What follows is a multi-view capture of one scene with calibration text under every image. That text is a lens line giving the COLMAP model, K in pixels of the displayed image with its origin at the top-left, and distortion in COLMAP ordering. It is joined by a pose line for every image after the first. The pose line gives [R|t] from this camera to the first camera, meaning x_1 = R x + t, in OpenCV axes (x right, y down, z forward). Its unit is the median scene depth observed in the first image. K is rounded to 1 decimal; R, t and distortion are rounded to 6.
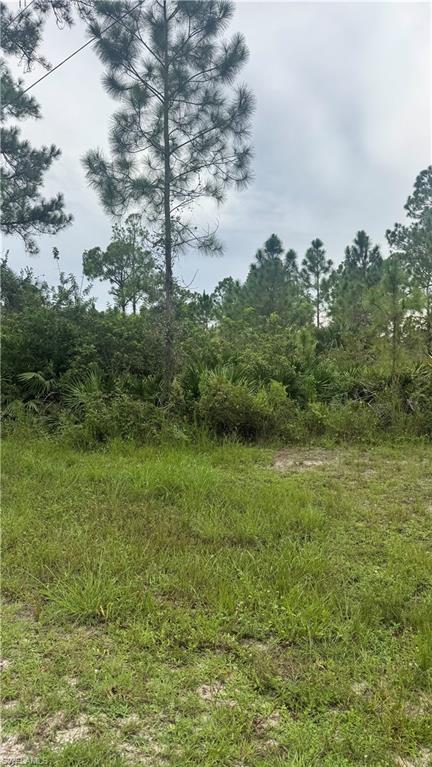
lens RADIAL K [[541.1, 0, 214.0], [0, 541.1, 381.4], [0, 0, 1]] dist [0.108539, -0.157717]
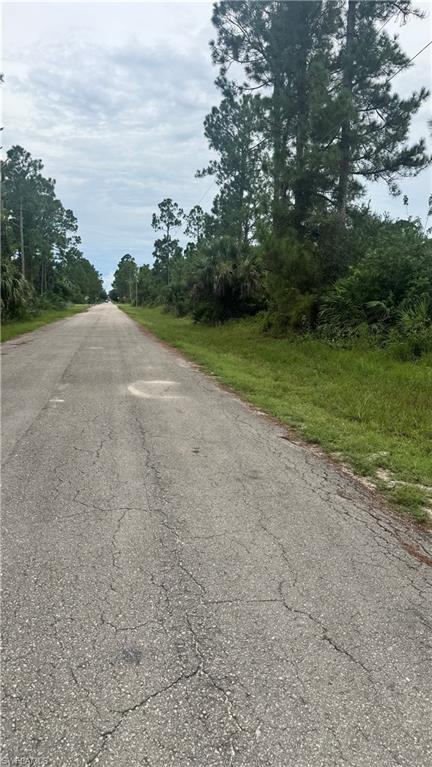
lens RADIAL K [[541.1, 0, 208.0], [0, 541.1, 395.4], [0, 0, 1]] dist [0.108539, -0.157717]
pose [[0.784824, 0.113819, -0.609176, 0.112698], [-0.020620, 0.987241, 0.157893, 0.004843], [0.619375, -0.111357, 0.777158, -0.184314]]
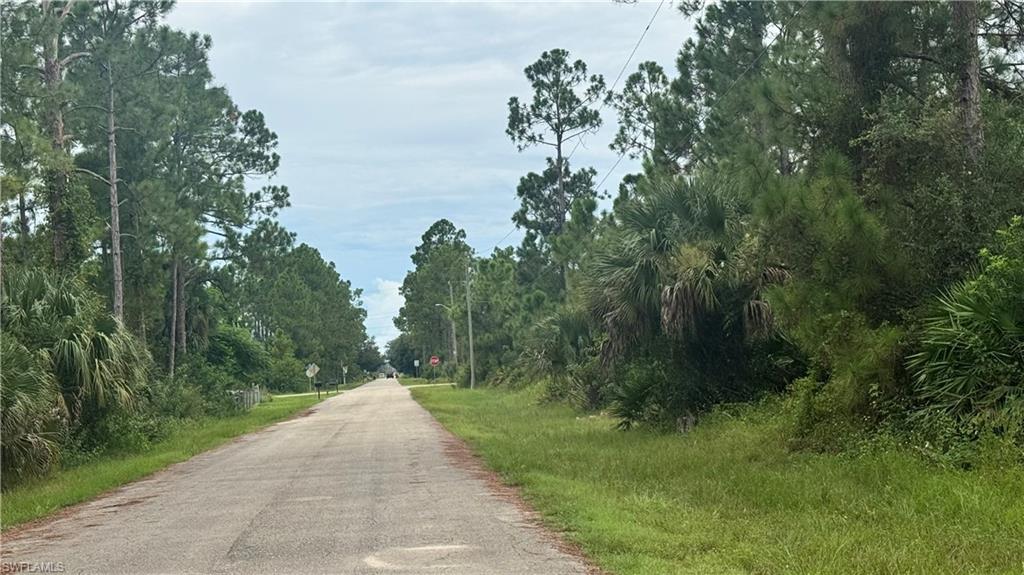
lens RADIAL K [[1931.7, 0, 505.7], [0, 1931.7, 292.5], [0, 0, 1]] dist [0.186949, 0.000000]
pose [[0.705160, -0.064649, -0.706095, 0.376244], [0.041969, 0.997894, -0.049453, 0.006472], [0.707805, 0.005238, 0.706388, -0.379146]]
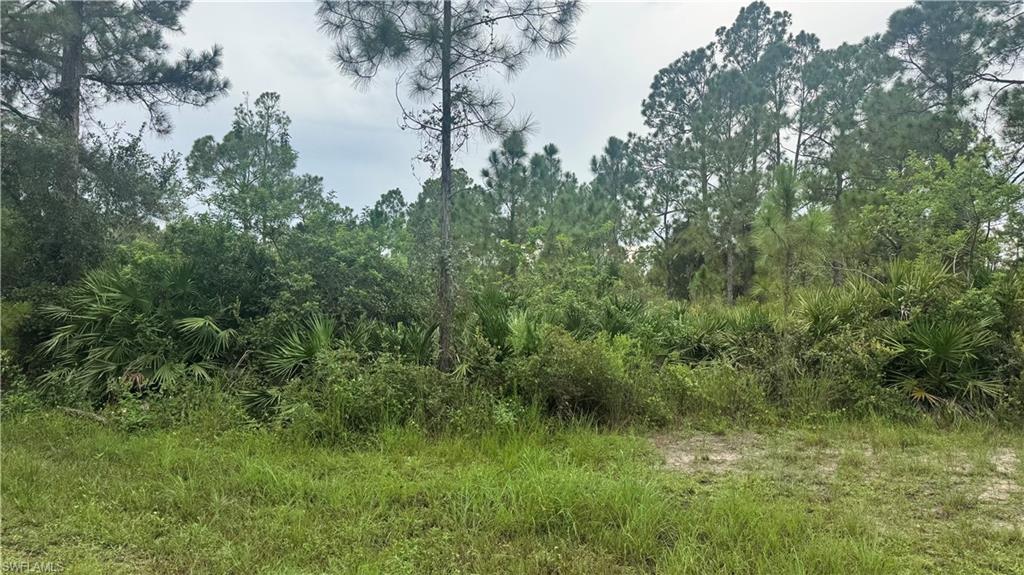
lens RADIAL K [[722.4, 0, 521.1], [0, 722.4, 285.6], [0, 0, 1]] dist [0.108539, -0.157717]
pose [[0.972537, 0.019678, 0.231914, -0.118778], [-0.004735, 0.997886, -0.064815, -0.000289], [-0.232699, 0.061937, 0.970575, 0.076185]]
